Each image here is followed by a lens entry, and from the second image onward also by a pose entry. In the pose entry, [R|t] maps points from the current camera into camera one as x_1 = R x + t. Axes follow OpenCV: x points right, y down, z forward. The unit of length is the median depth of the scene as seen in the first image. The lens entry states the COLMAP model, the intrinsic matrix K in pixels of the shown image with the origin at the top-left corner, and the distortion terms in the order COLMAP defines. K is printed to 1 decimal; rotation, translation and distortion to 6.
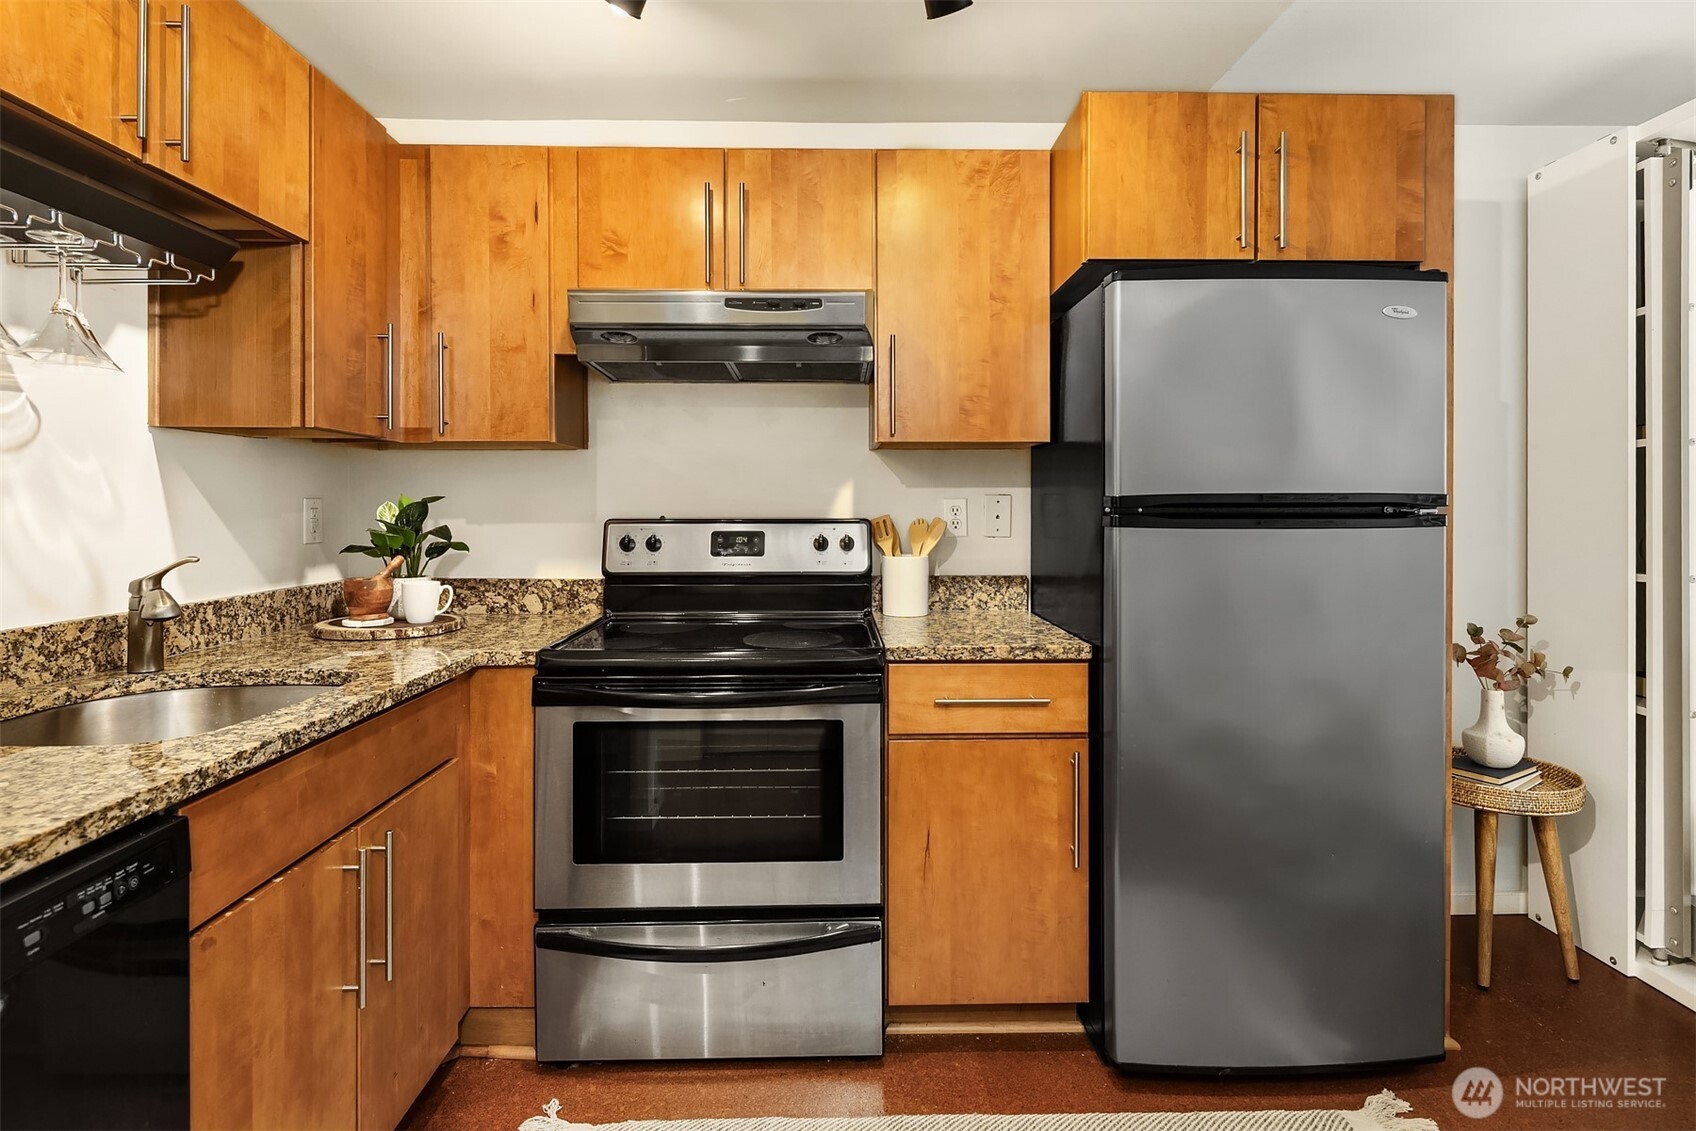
lens RADIAL K [[845.2, 0, 846.7], [0, 845.2, 506.5], [0, 0, 1]] dist [0.000761, -0.001258]
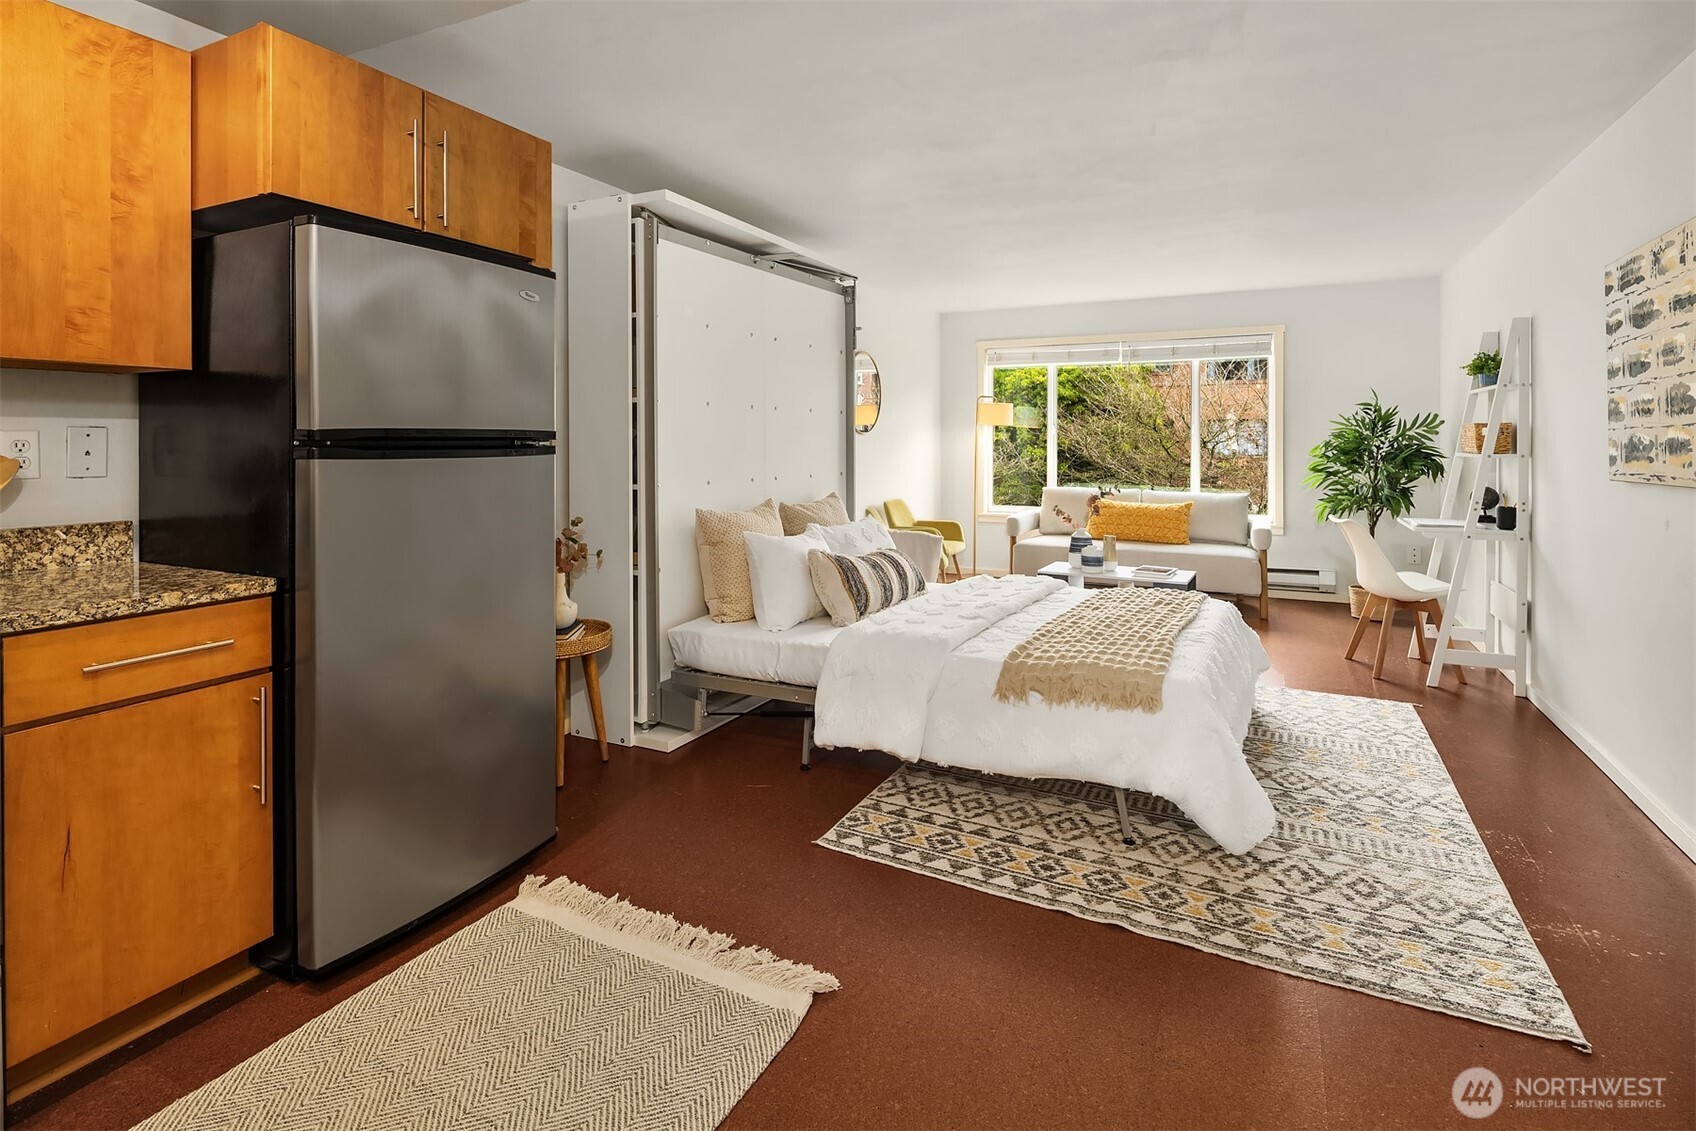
lens RADIAL K [[827.4, 0, 846.7], [0, 827.4, 441.6], [0, 0, 1]] dist [-0.002276, -0.000941]
pose [[0.464259, 0.000410, 0.885699, -0.260254], [0.002674, 0.999995, -0.001865, 0.005646], [-0.885696, 0.003234, 0.464255, -0.055789]]
